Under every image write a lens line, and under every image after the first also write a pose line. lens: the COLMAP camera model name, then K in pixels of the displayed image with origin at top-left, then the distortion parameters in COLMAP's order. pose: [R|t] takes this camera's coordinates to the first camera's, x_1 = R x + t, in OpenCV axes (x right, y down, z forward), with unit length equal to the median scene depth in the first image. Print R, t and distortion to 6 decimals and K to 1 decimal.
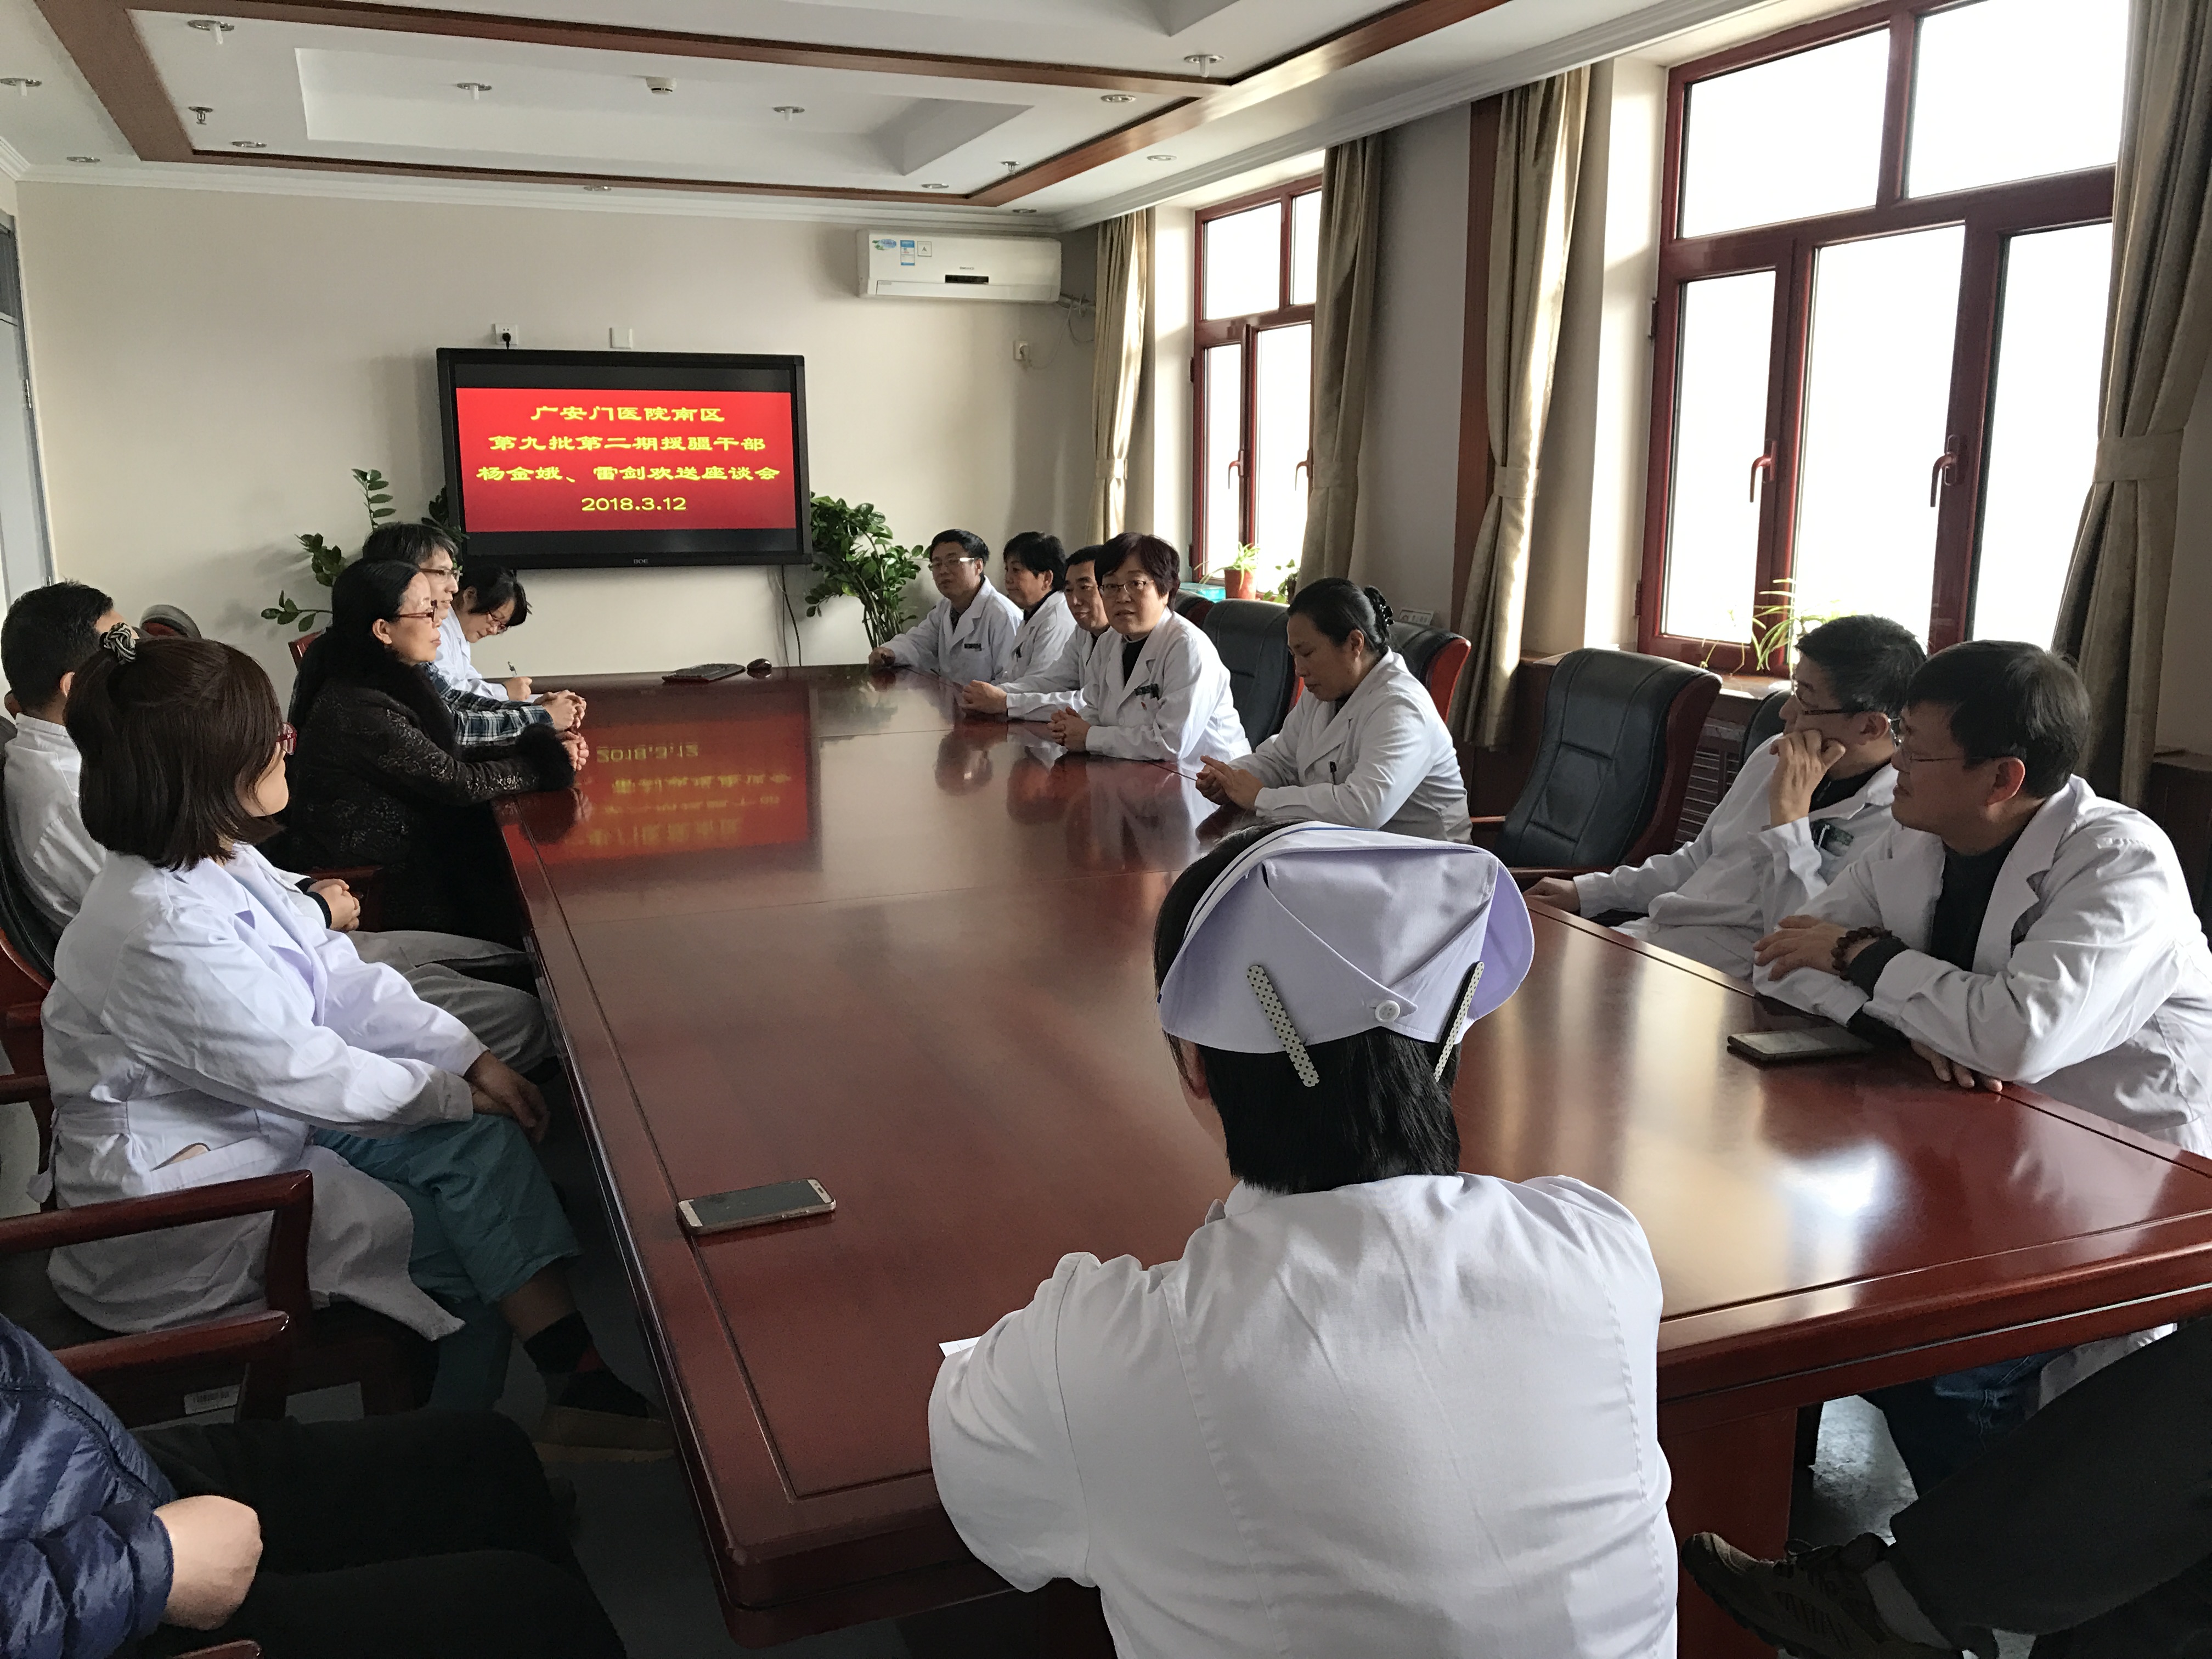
lens RADIAL K [[1814.7, 0, 1105.3], [0, 1814.7, 820.6], [0, 0, 1]] dist [0.007049, 0.005902]
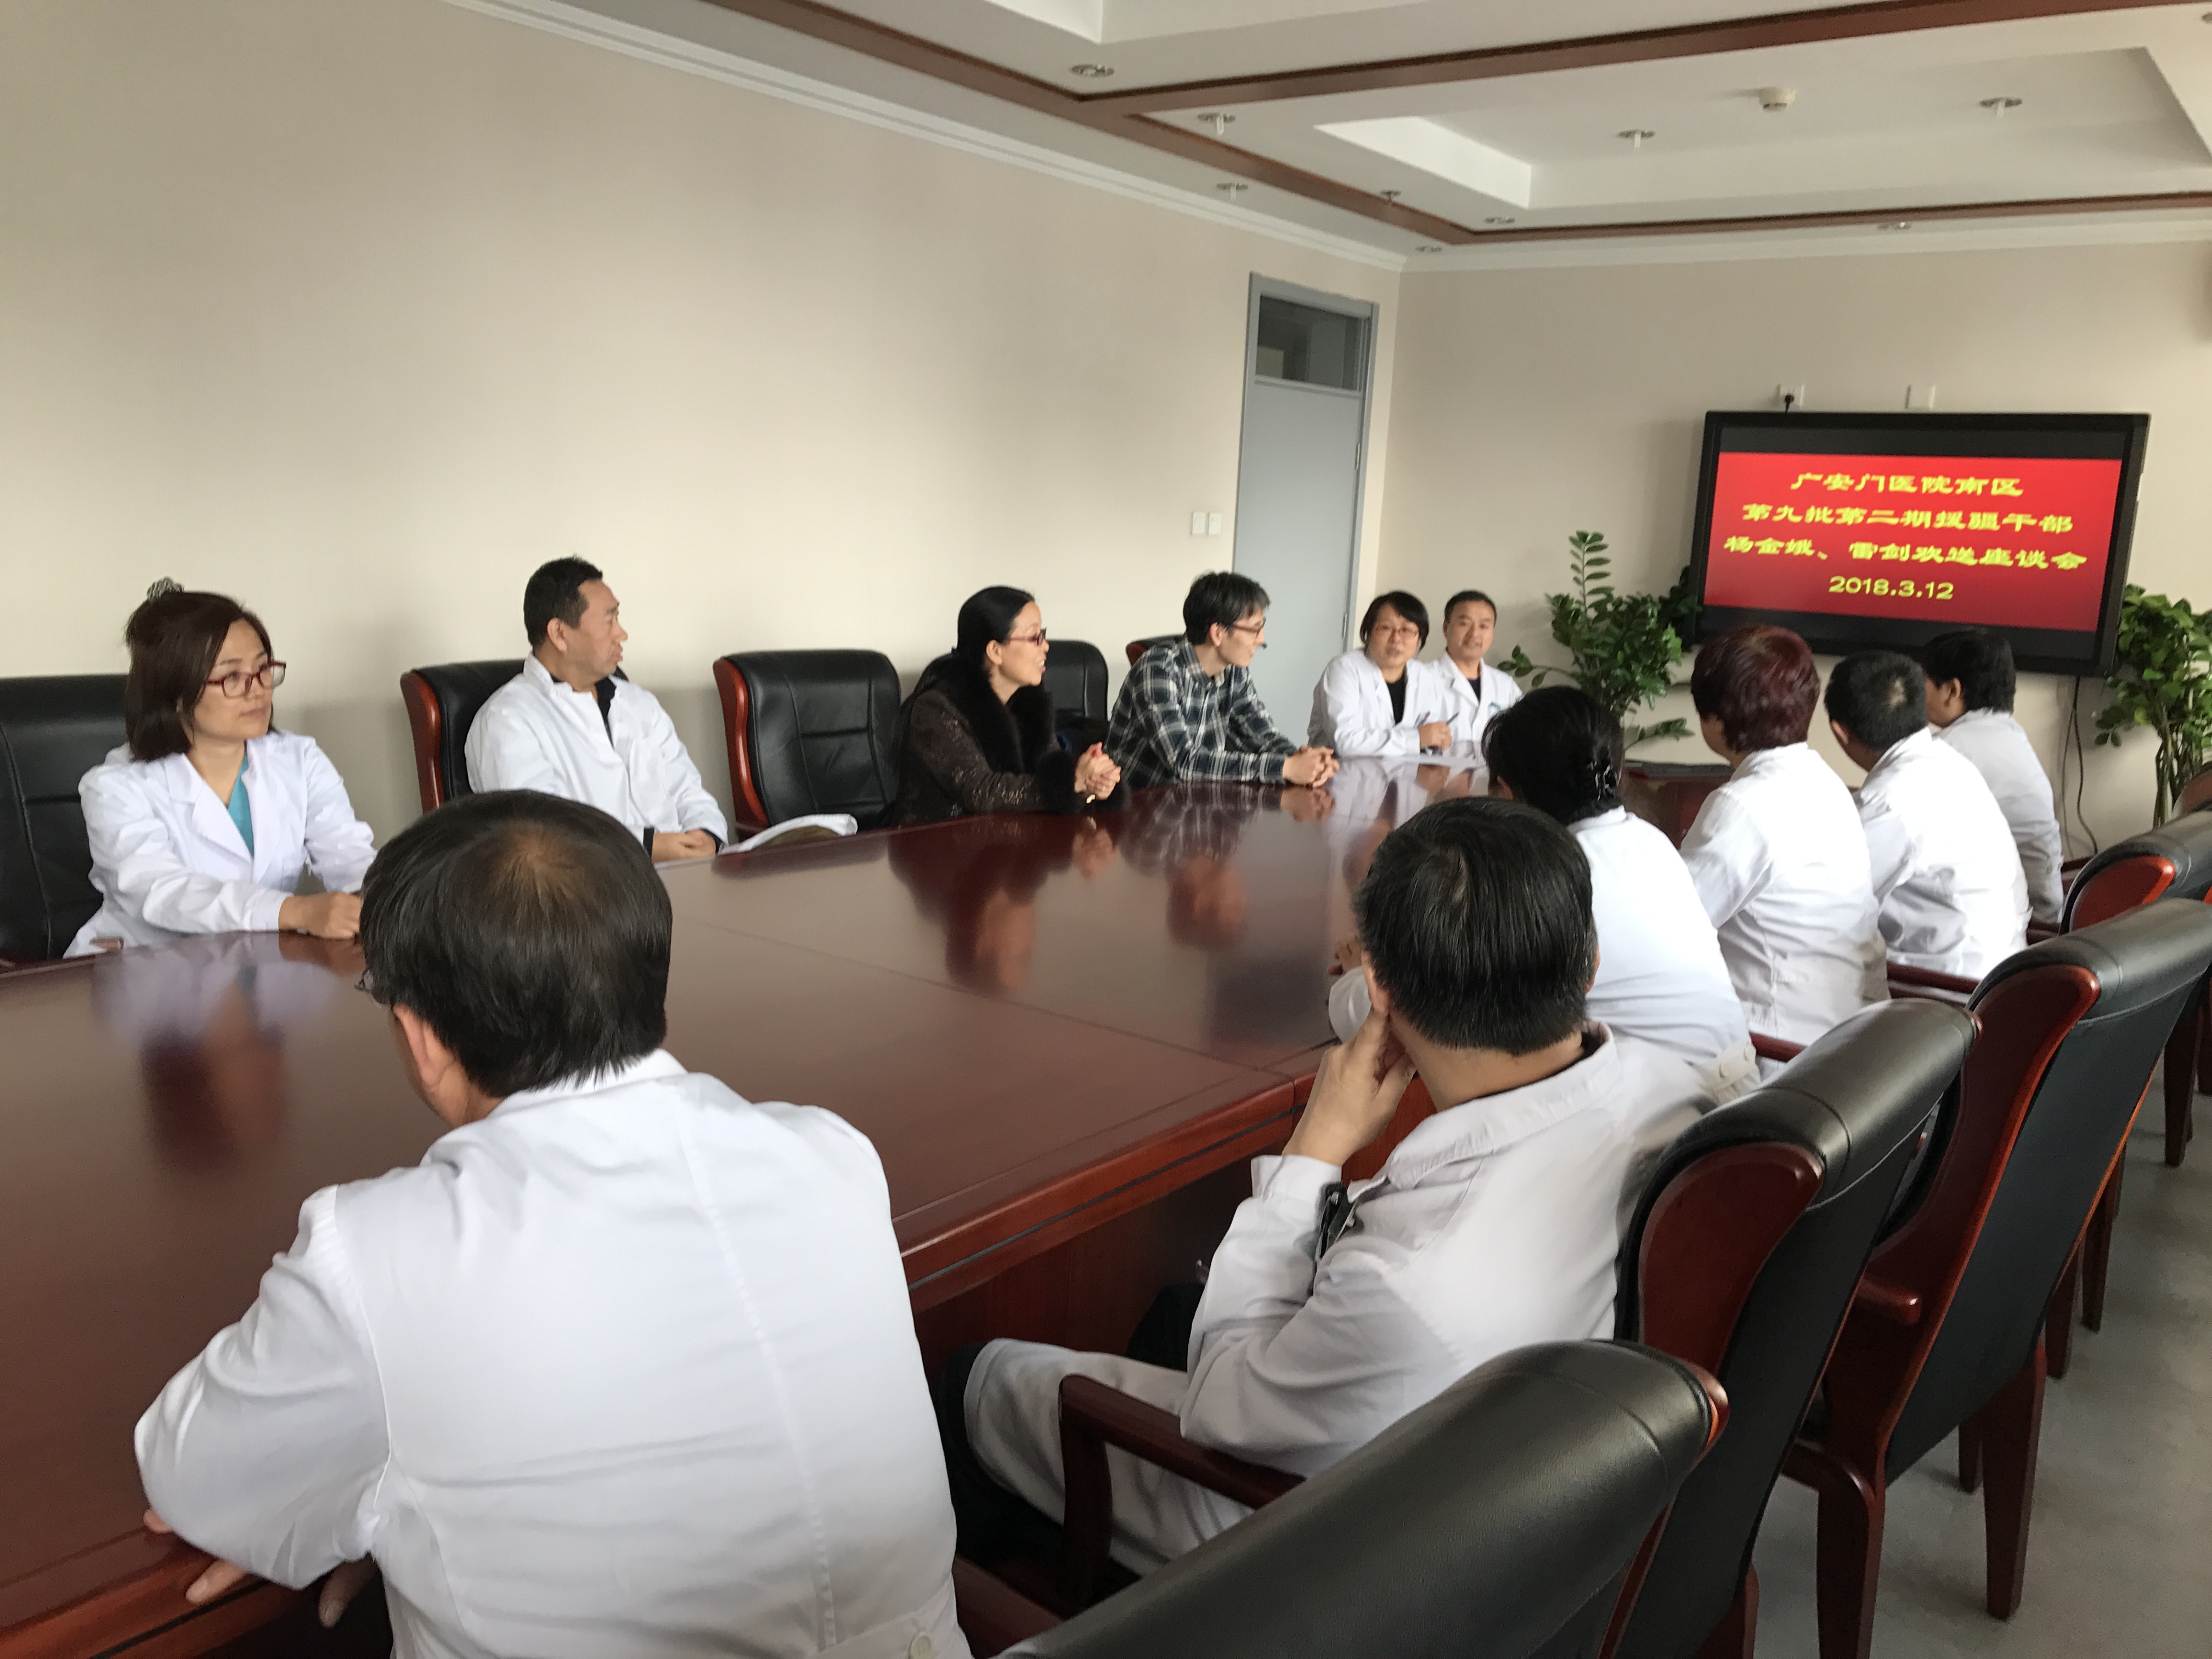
lens RADIAL K [[1814.7, 0, 1107.3], [0, 1814.7, 840.2], [0, 0, 1]] dist [0.007049, 0.005902]
pose [[0.525108, 0.180353, -0.831706, 0.289030], [-0.210127, 0.974505, 0.078652, -0.046747], [0.824687, 0.133463, 0.549617, 0.233276]]
